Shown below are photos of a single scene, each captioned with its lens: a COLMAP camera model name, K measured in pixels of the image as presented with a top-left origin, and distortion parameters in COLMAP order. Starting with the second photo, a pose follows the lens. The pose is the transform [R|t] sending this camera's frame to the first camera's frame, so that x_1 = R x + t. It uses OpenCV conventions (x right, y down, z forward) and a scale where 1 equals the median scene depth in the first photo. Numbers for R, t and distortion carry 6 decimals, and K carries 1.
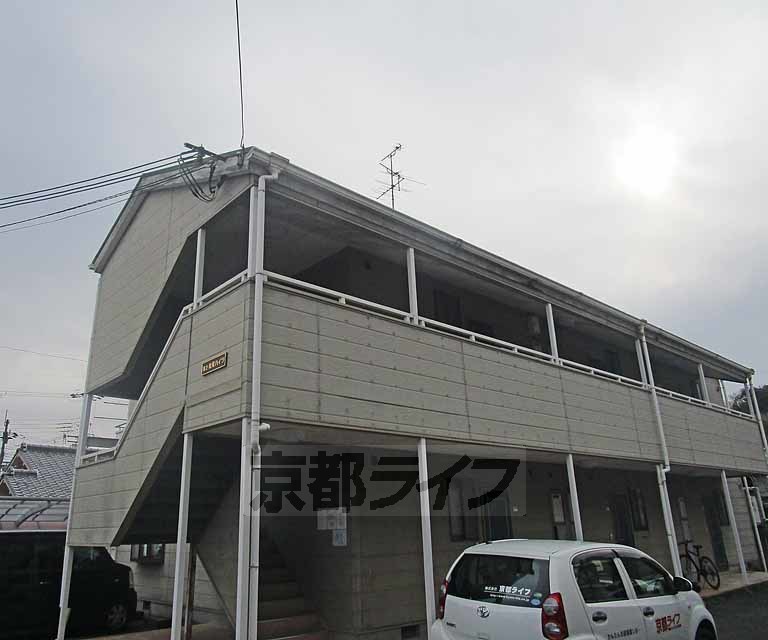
lens RADIAL K [[611.0, 0, 356.7], [0, 611.0, 318.3], [0, 0, 1]] dist [-0.001714, 0.002466]
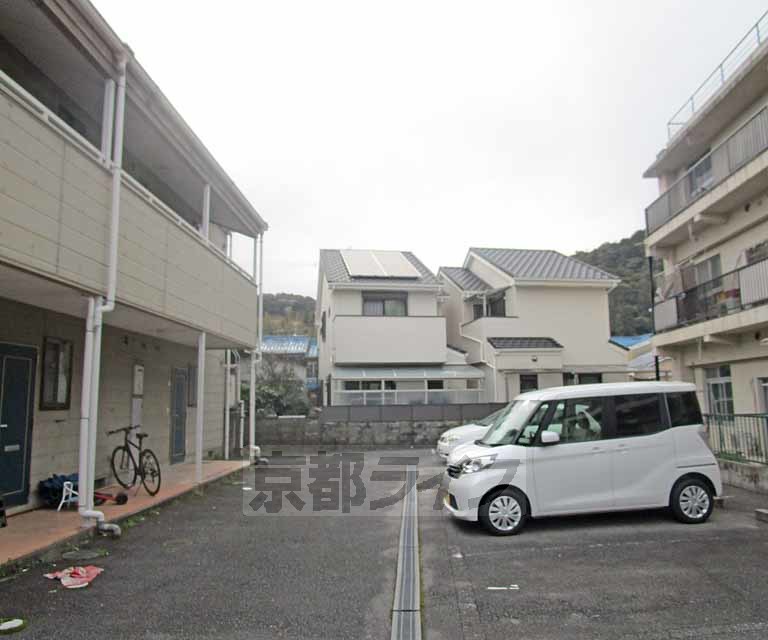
lens RADIAL K [[608.5, 0, 364.4], [0, 608.5, 337.8], [0, 0, 1]] dist [-0.014503, -0.004670]
pose [[0.719142, 0.099611, 0.687686, 0.273592], [-0.243512, 0.963037, 0.115156, 0.140536], [-0.650797, -0.250273, 0.716817, 0.406068]]
